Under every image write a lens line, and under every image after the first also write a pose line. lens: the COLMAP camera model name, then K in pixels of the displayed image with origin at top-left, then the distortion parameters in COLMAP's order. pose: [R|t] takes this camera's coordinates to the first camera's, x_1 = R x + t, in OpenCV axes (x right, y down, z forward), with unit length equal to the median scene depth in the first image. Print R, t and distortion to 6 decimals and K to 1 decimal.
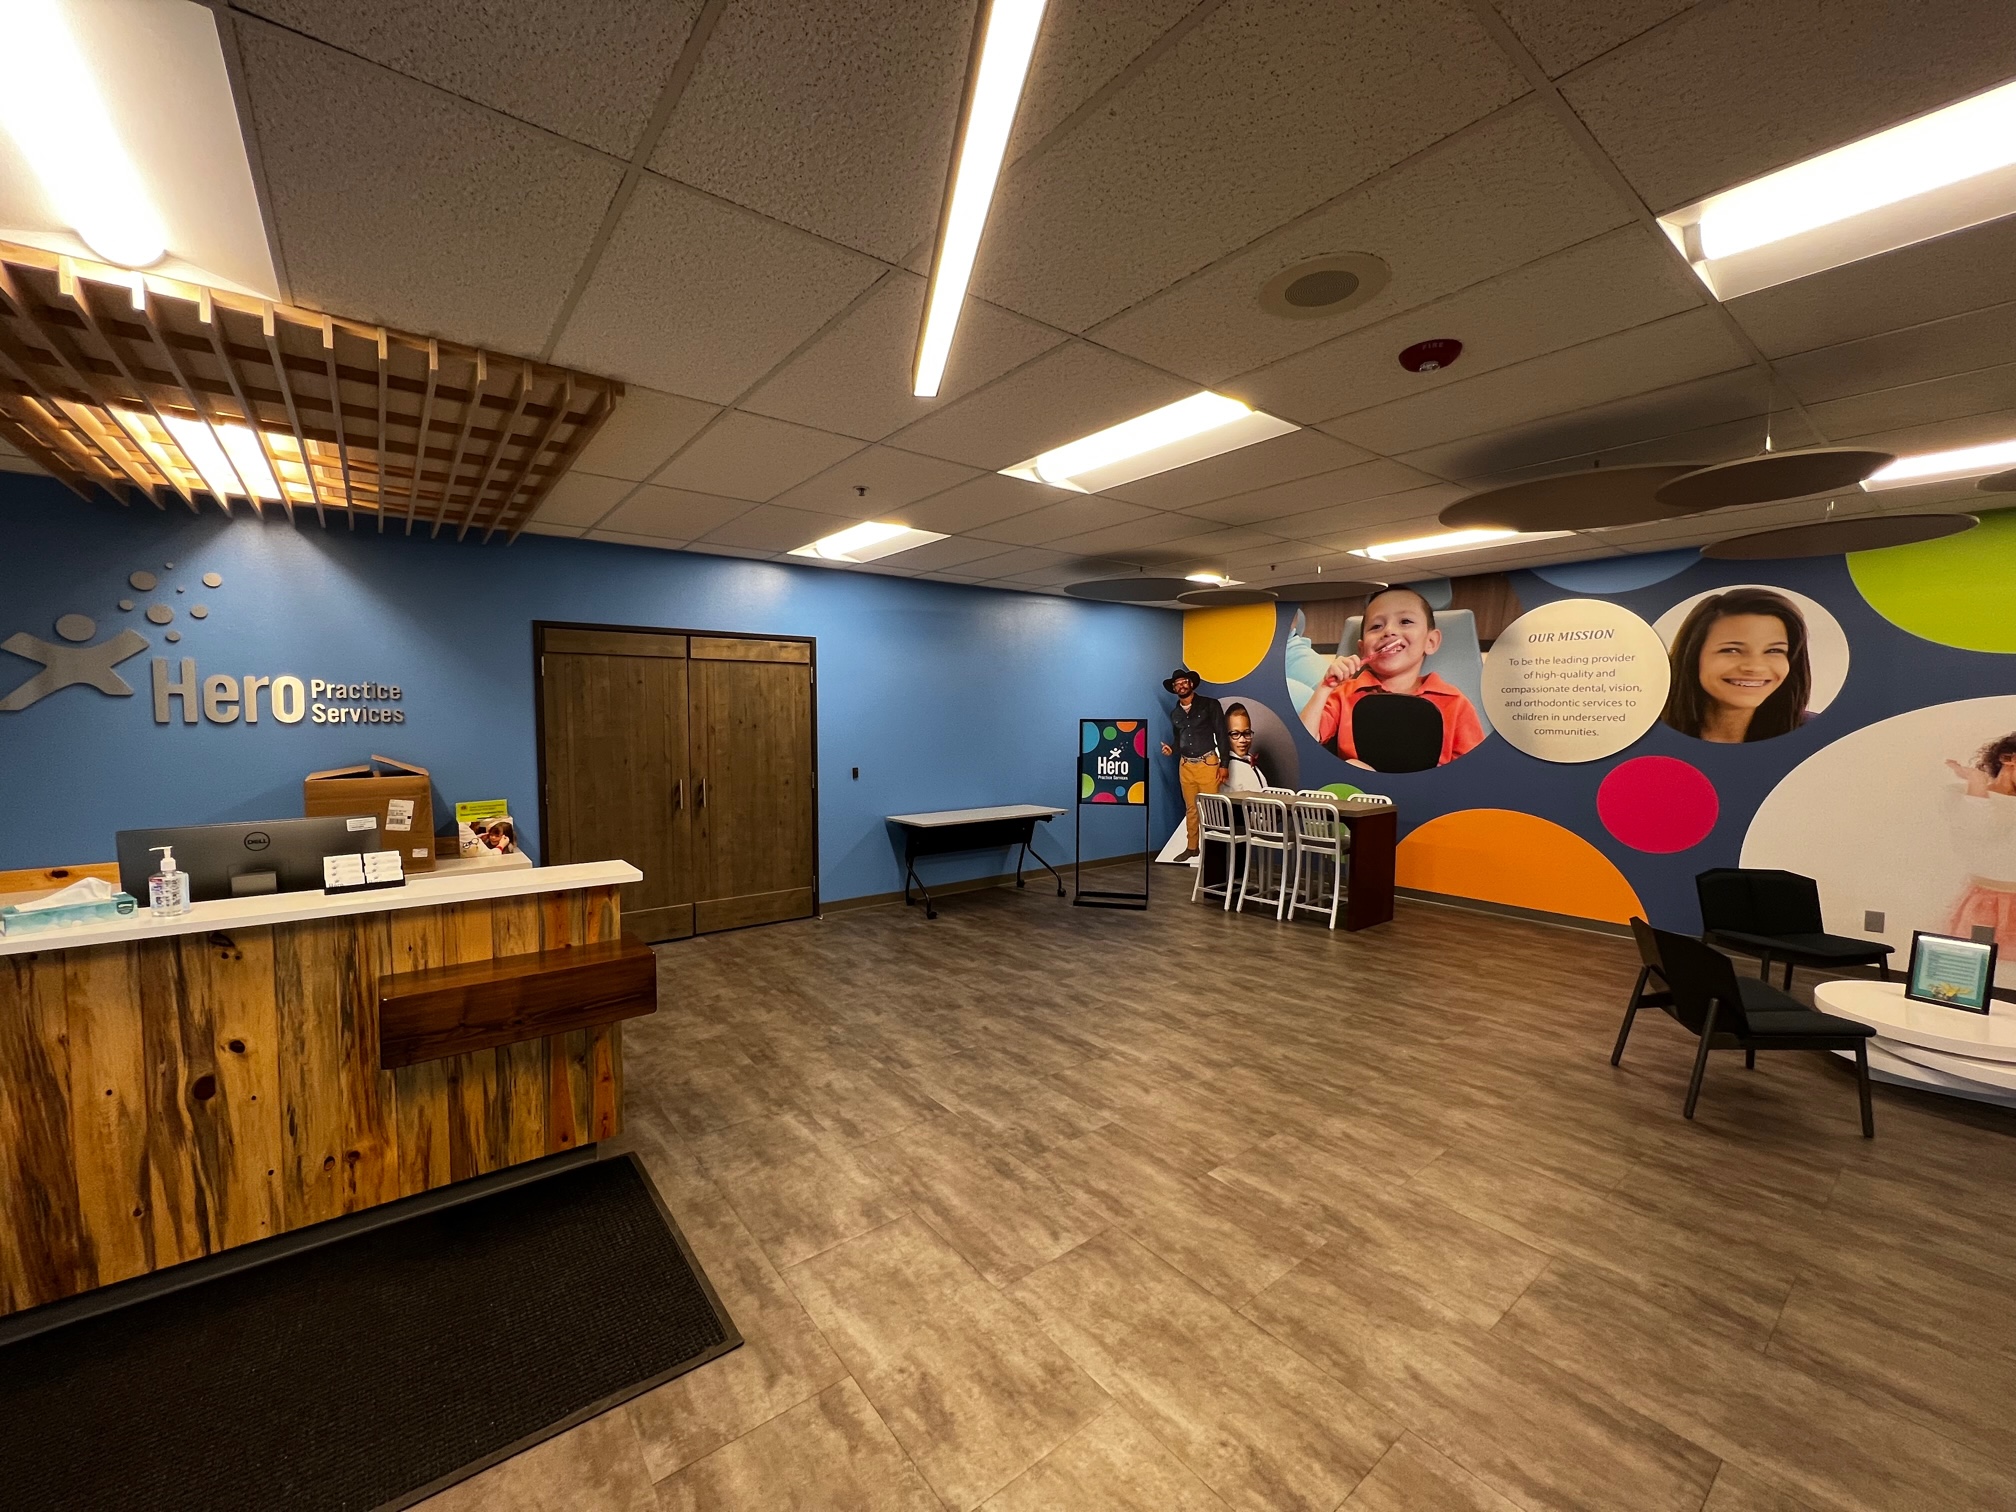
lens RADIAL K [[808.7, 0, 1009.1], [0, 808.7, 758.7], [0, 0, 1]] dist [-0.001310, 0.000164]
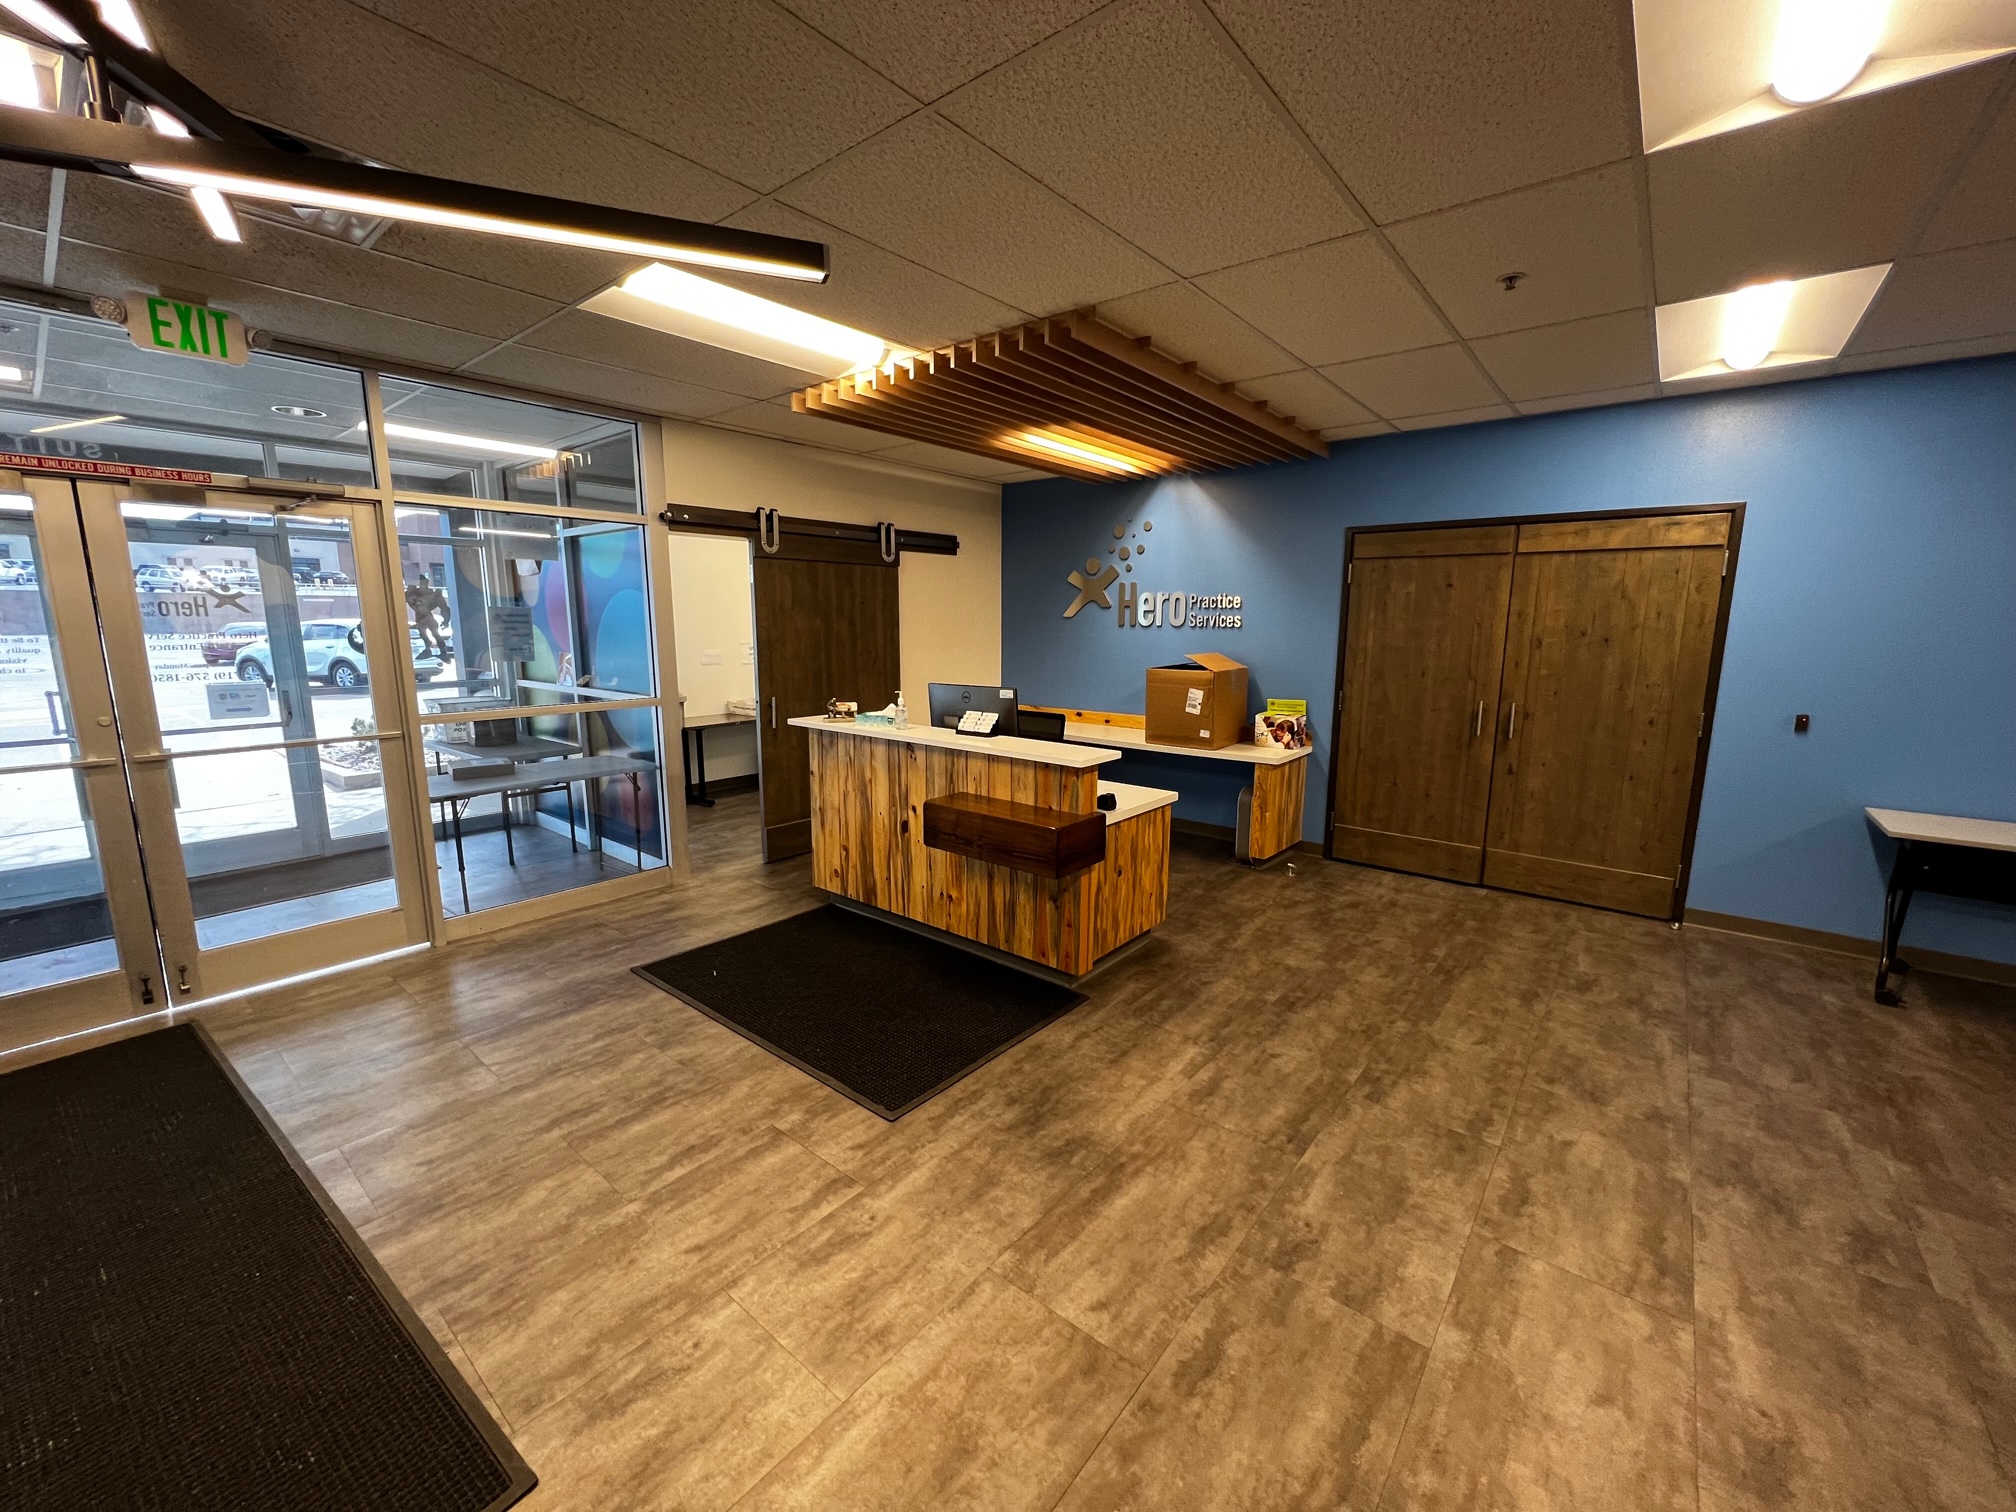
lens RADIAL K [[808.7, 0, 1007.5], [0, 808.7, 758.9], [0, 0, 1]] dist [-0.001310, 0.000164]
pose [[0.213035, 0.167441, -0.962590, 0.492017], [-0.061785, 0.985543, 0.157760, -0.026931], [0.975089, 0.025865, 0.220301, 0.522758]]
